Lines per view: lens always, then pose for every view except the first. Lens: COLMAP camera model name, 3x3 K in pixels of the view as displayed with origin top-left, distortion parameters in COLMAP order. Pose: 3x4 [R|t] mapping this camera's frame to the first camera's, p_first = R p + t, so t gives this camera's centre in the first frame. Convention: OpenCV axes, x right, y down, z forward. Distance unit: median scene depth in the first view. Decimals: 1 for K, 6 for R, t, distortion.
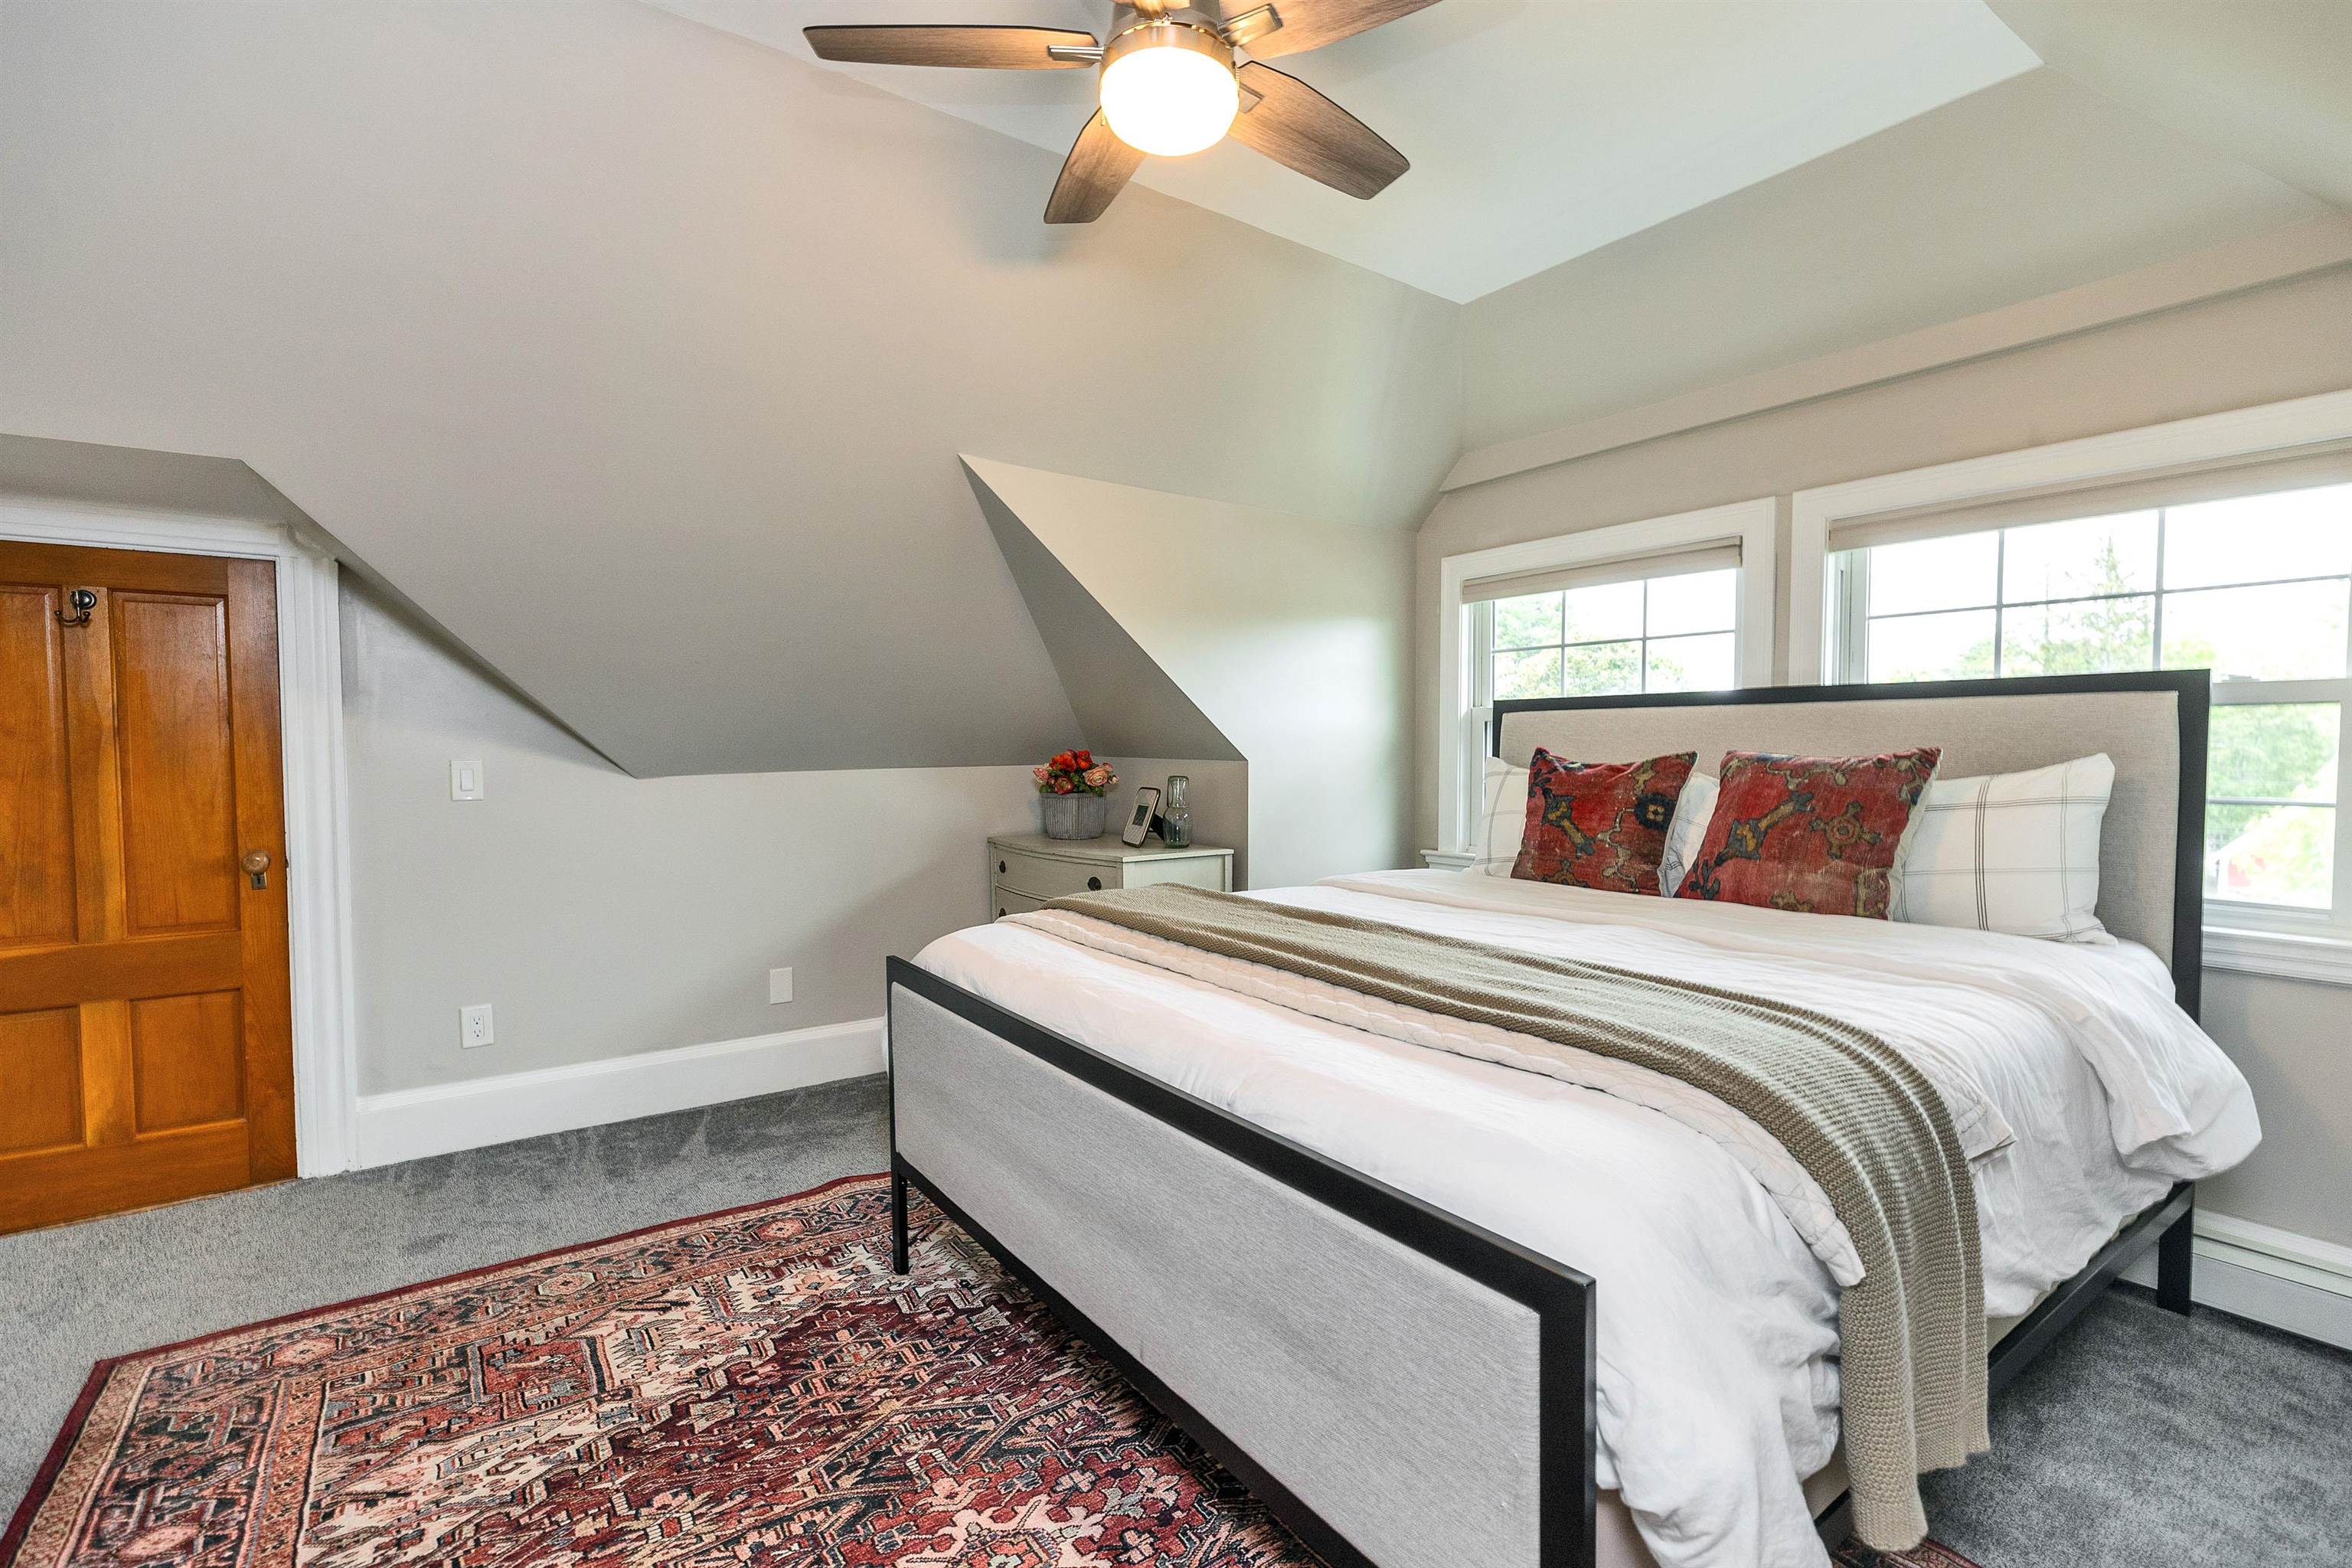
lens RADIAL K [[1060.4, 0, 1170.7], [0, 1060.4, 786.7], [0, 0, 1]] dist [0.002937, -0.000968]
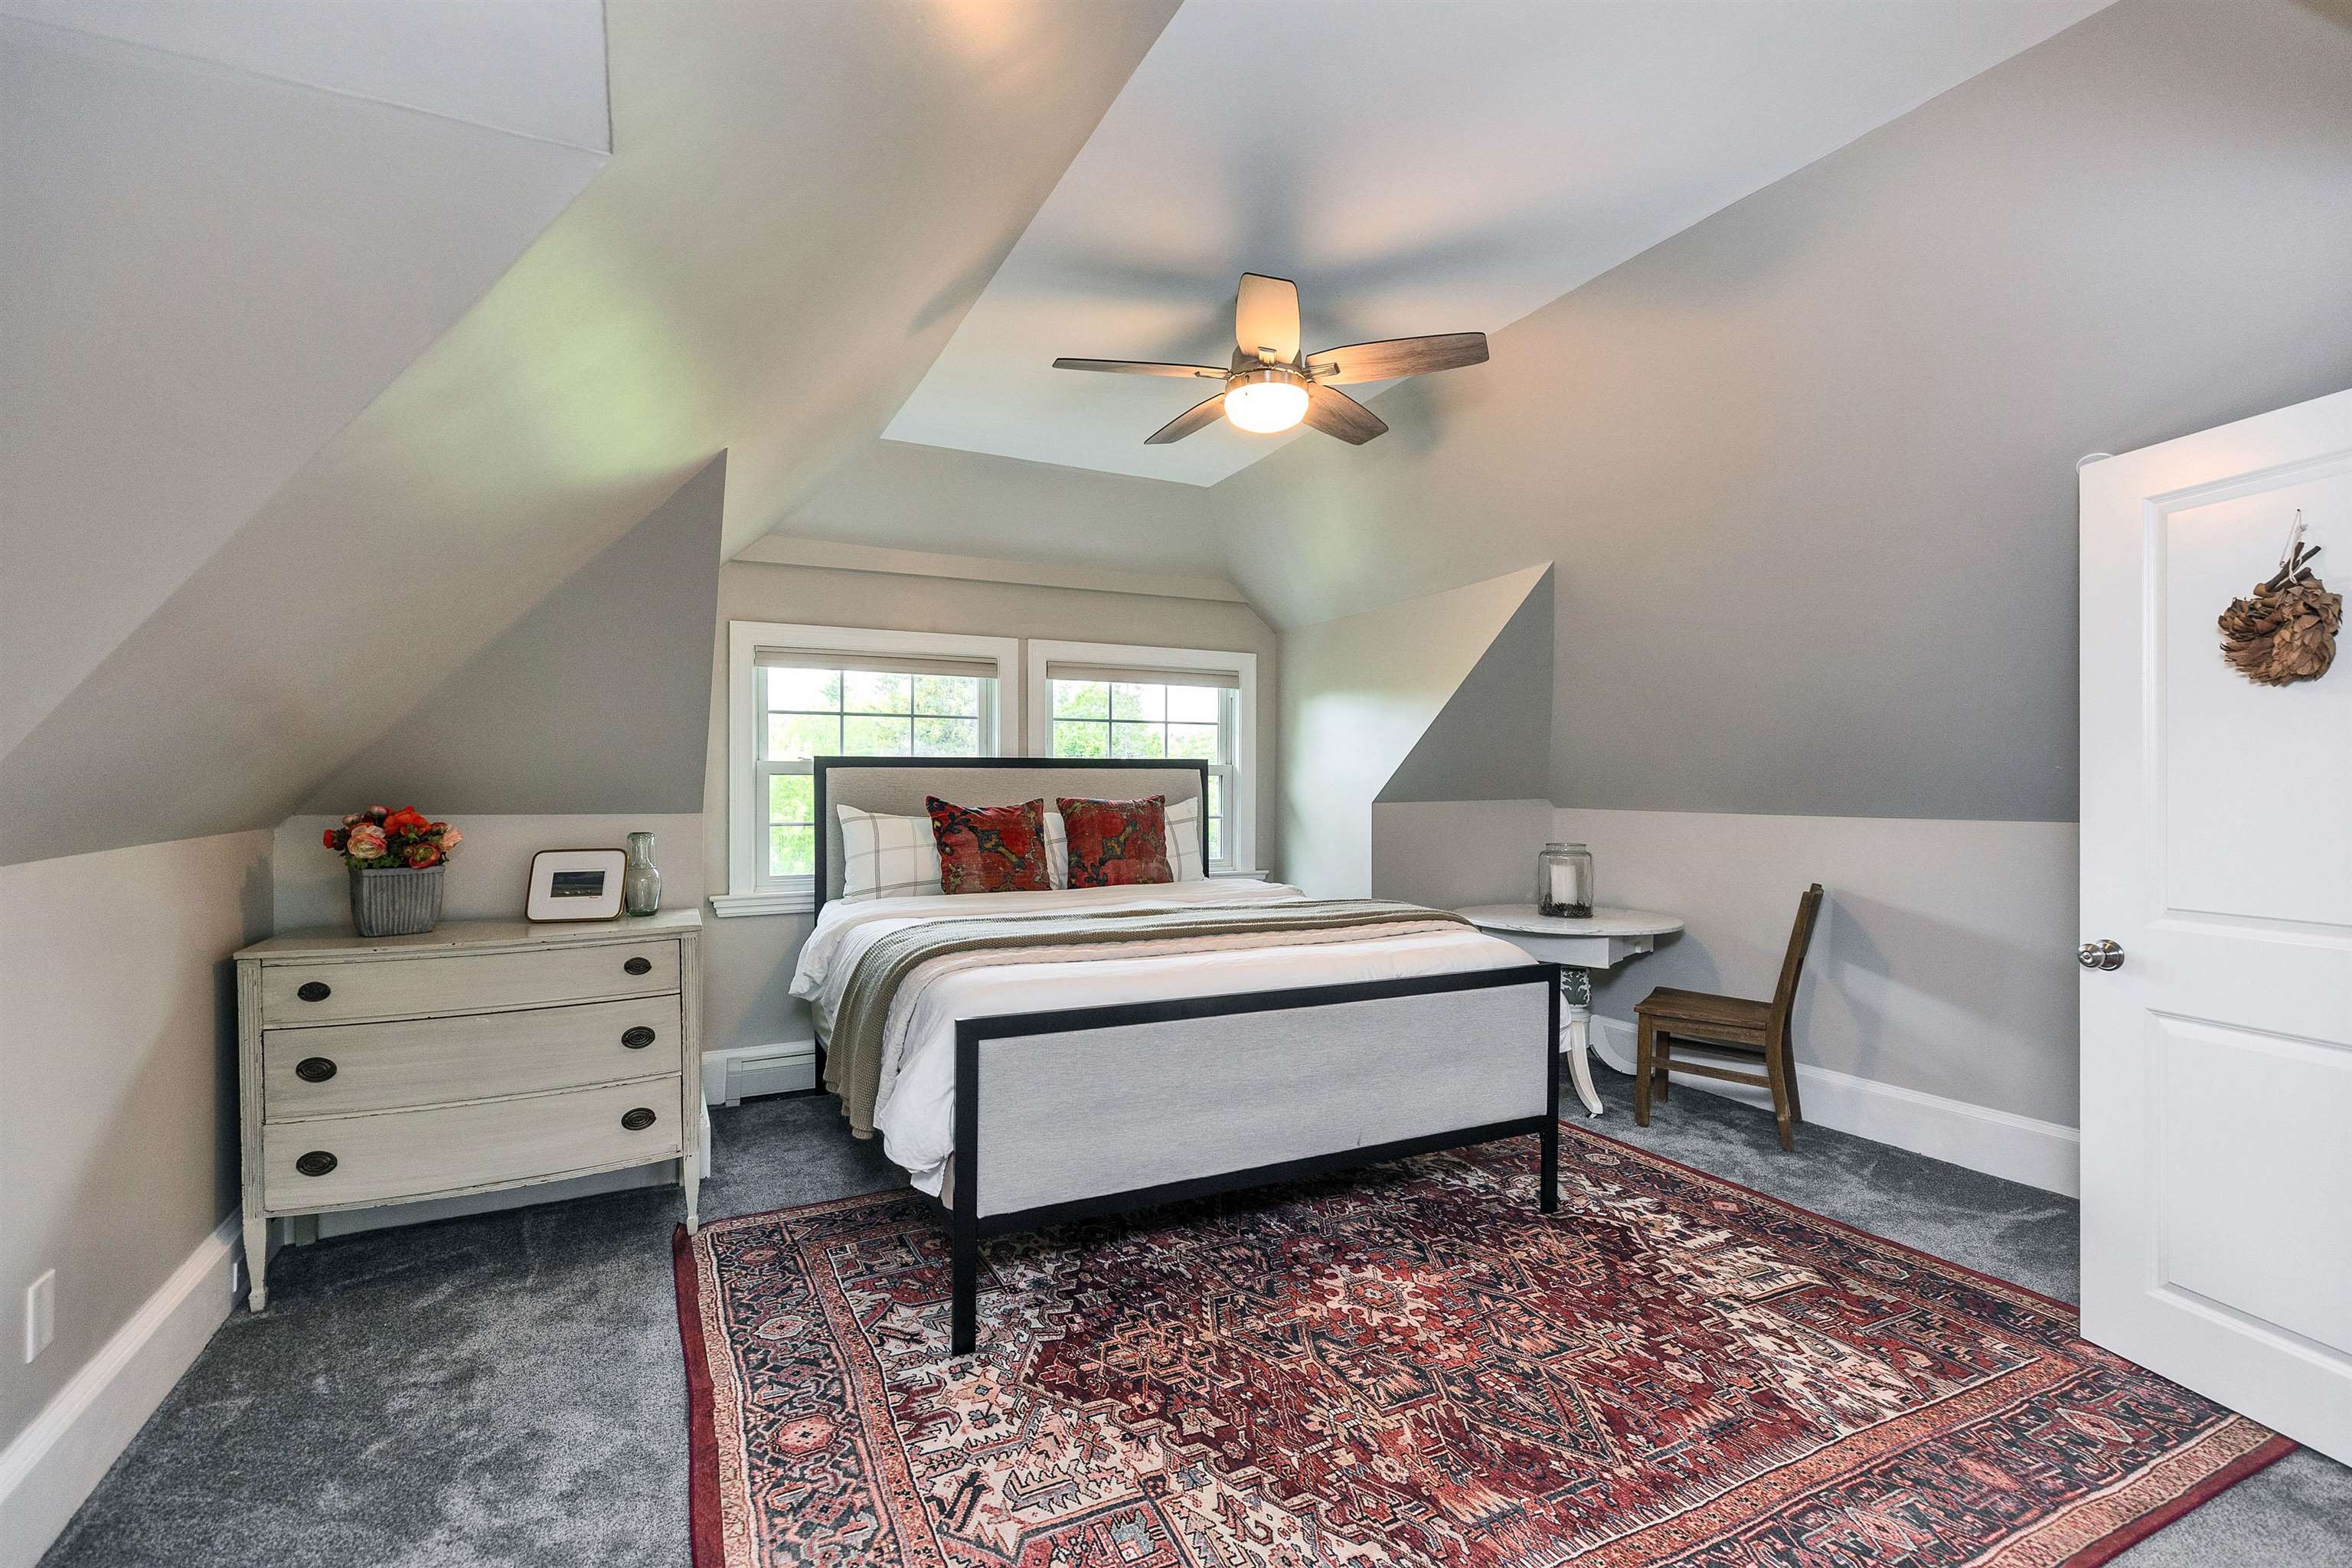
lens RADIAL K [[1060.4, 0, 1170.7], [0, 1060.4, 786.7], [0, 0, 1]] dist [0.002937, -0.000968]
pose [[0.148523, 0.005842, 0.988892, -1.255080], [0.043654, 0.998969, -0.012458, -0.027257], [-0.987945, 0.045019, 0.148115, 0.708903]]
